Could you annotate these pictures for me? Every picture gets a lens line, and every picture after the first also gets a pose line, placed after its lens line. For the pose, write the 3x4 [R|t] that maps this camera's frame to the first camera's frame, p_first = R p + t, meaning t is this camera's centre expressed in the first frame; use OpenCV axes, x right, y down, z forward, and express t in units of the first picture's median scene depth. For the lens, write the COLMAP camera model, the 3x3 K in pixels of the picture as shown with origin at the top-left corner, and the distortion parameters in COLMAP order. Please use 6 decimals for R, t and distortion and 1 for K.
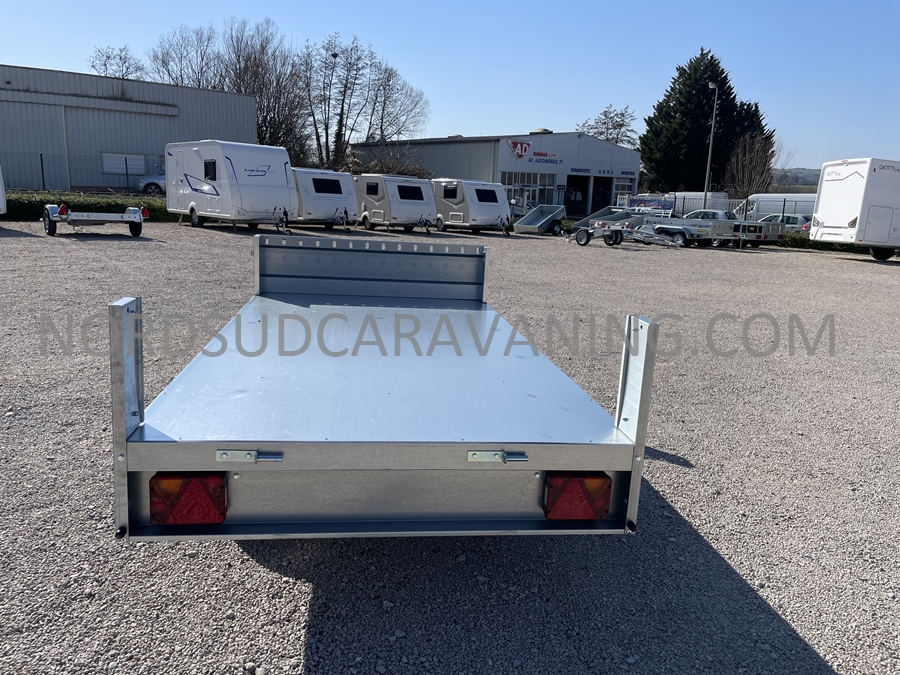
lens RADIAL K [[678.9, 0, 452.3], [0, 678.9, 333.3], [0, 0, 1]] dist [0.087677, -0.119453]
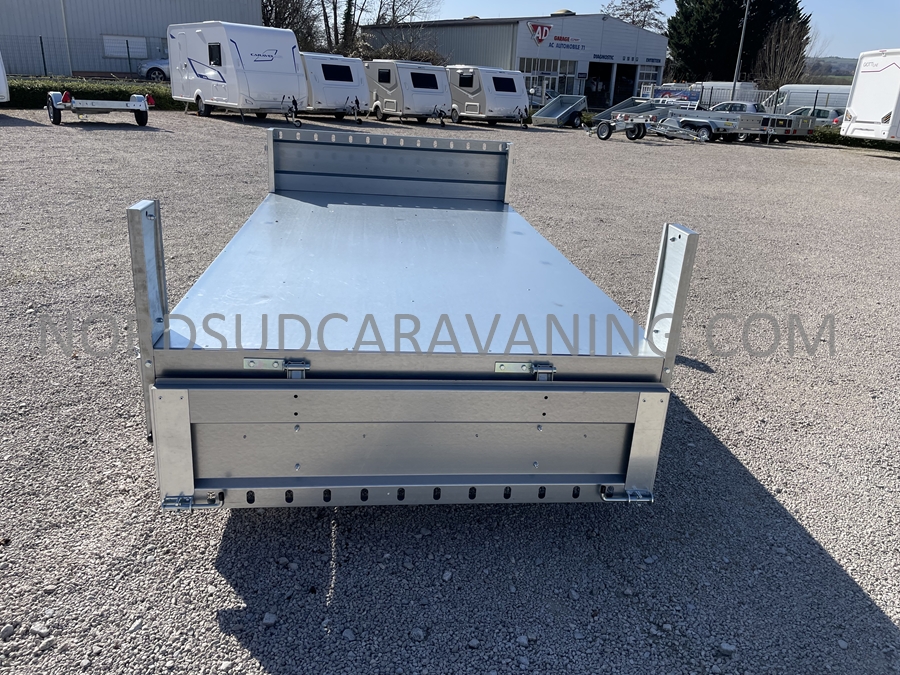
lens RADIAL K [[678.9, 0, 455.3], [0, 678.9, 331.2], [0, 0, 1]] dist [0.087677, -0.119453]
pose [[0.999844, 0.012284, -0.012655, -0.002143], [-0.010295, 0.989120, 0.146751, -0.001323], [0.014320, -0.146597, 0.989093, 0.002521]]
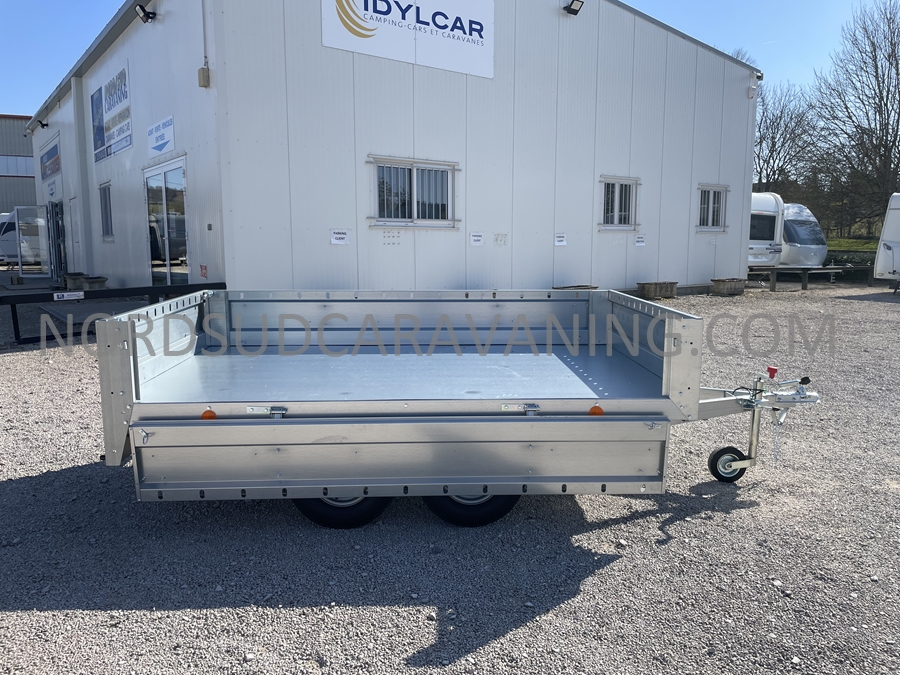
lens RADIAL K [[678.9, 0, 452.2], [0, 678.9, 333.7], [0, 0, 1]] dist [0.087677, -0.119453]
pose [[-0.096040, 0.093984, -0.990931, 0.155802], [-0.209051, 0.971424, 0.112395, -0.028778], [0.973177, 0.217950, -0.073648, 0.168705]]
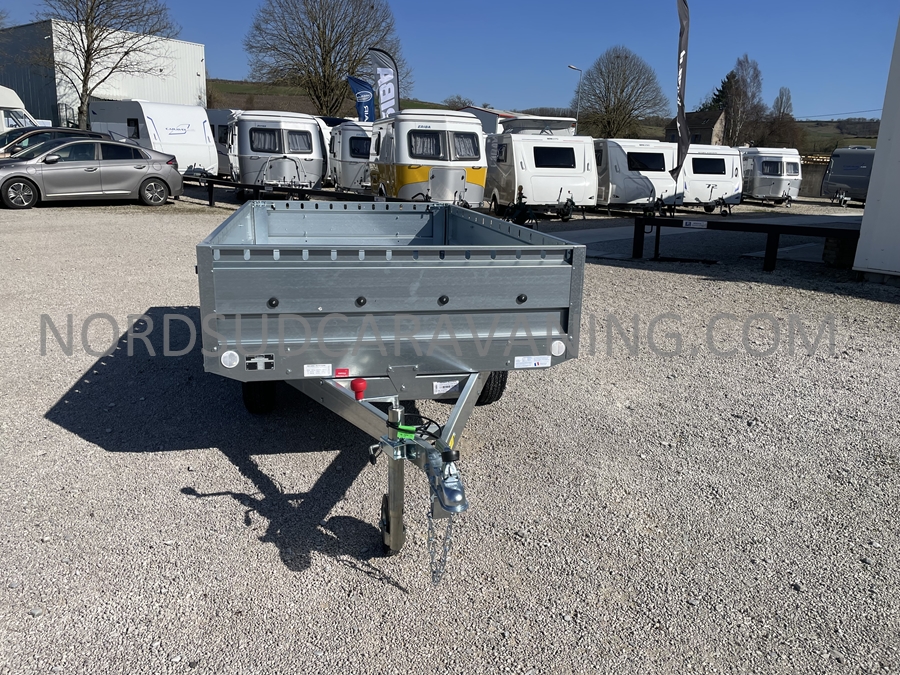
lens RADIAL K [[678.9, 0, 447.4], [0, 678.9, 341.3], [0, 0, 1]] dist [0.087677, -0.119453]
pose [[-0.994444, -0.061747, -0.085250, -0.021237], [-0.093250, 0.892481, 0.441341, -0.065867], [0.048833, 0.446838, -0.893281, 0.315919]]
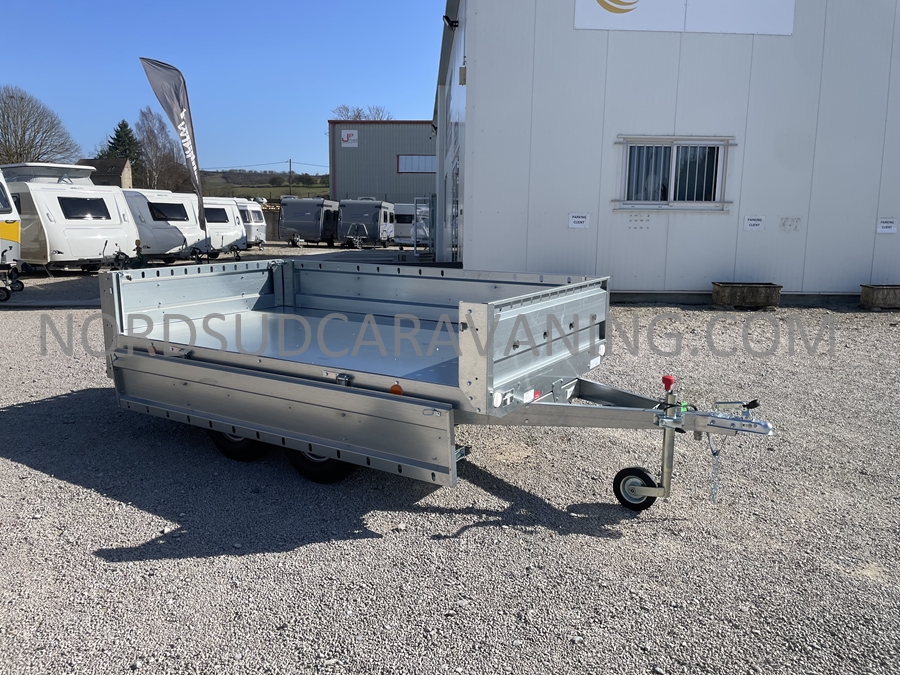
lens RADIAL K [[678.9, 0, 453.6], [0, 678.9, 333.6], [0, 0, 1]] dist [0.087677, -0.119453]
pose [[-0.636244, 0.072407, -0.768083, 0.112001], [-0.195339, 0.948025, 0.251180, -0.051777], [0.746349, 0.309848, -0.589031, 0.279143]]
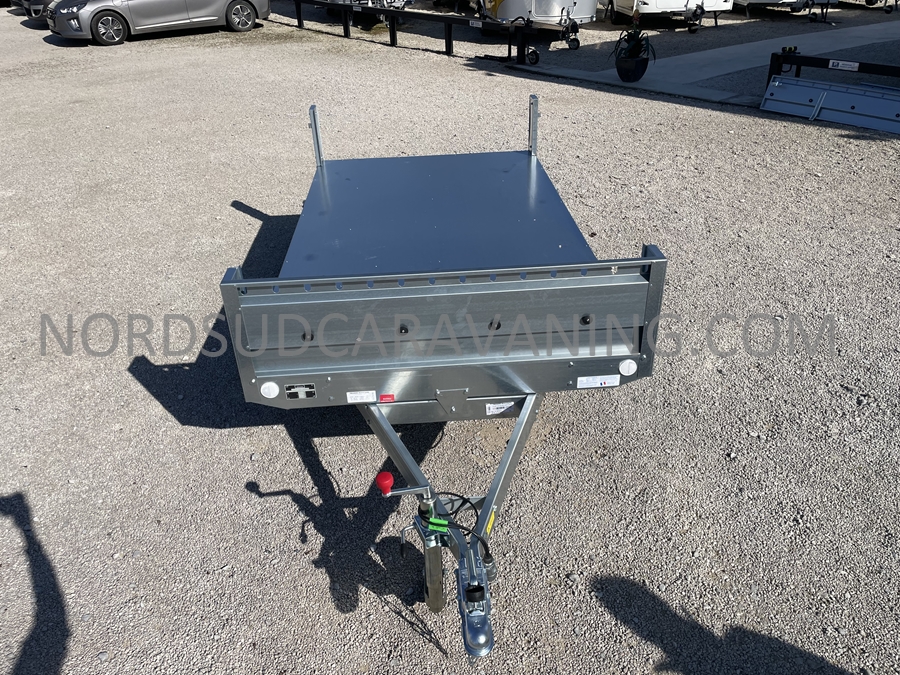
lens RADIAL K [[678.9, 0, 458.2], [0, 678.9, 339.9], [0, 0, 1]] dist [0.087677, -0.119453]
pose [[-0.997348, -0.059387, 0.042072, -0.029167], [-0.015127, 0.734591, 0.678341, -0.089712], [-0.071190, 0.675906, -0.733541, 0.285320]]
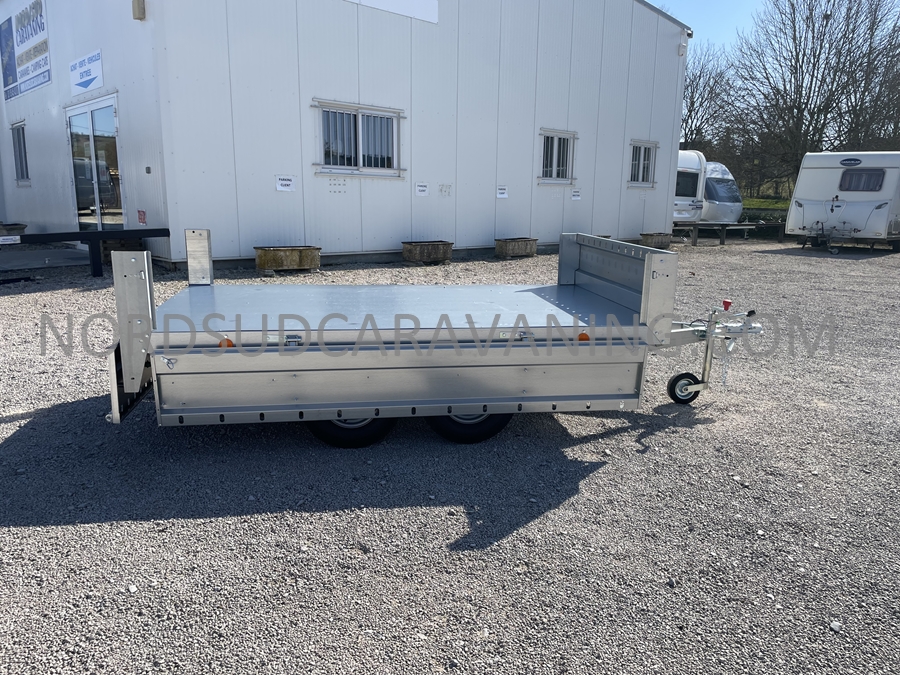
lens RADIAL K [[678.9, 0, 456.7], [0, 678.9, 348.5], [0, 0, 1]] dist [0.087677, -0.119453]
pose [[0.020751, 0.177424, -0.983916, 0.168863], [-0.220436, 0.960721, 0.168592, -0.021078], [0.975181, 0.213392, 0.059046, 0.153576]]
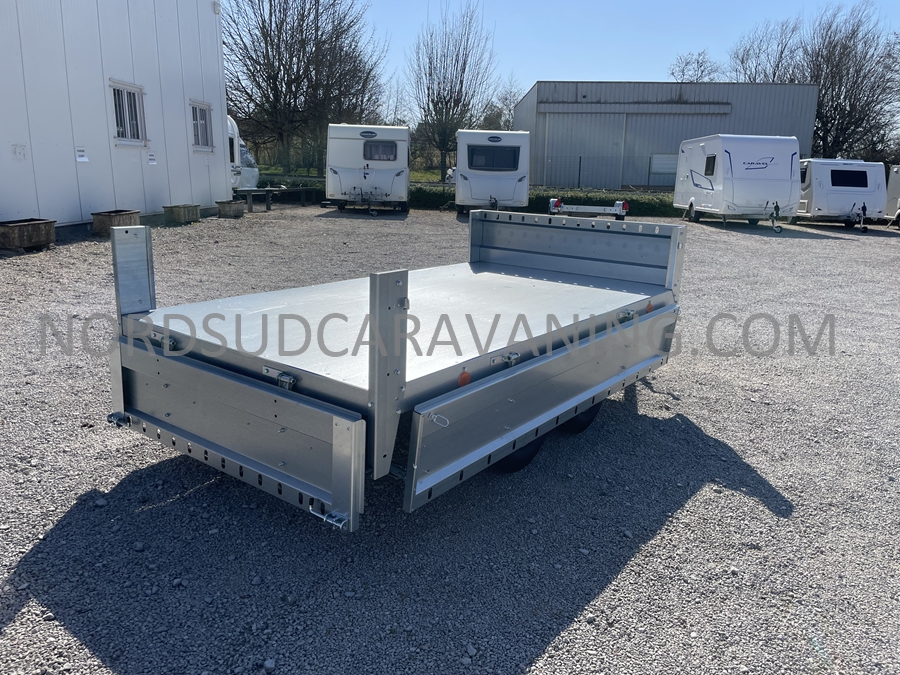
lens RADIAL K [[678.9, 0, 457.7], [0, 678.9, 335.7], [0, 0, 1]] dist [0.087677, -0.119453]
pose [[0.715595, 0.141341, -0.684066, 0.097839], [-0.138782, 0.988559, 0.059076, 0.000179], [0.684590, 0.052661, 0.727024, 0.031450]]
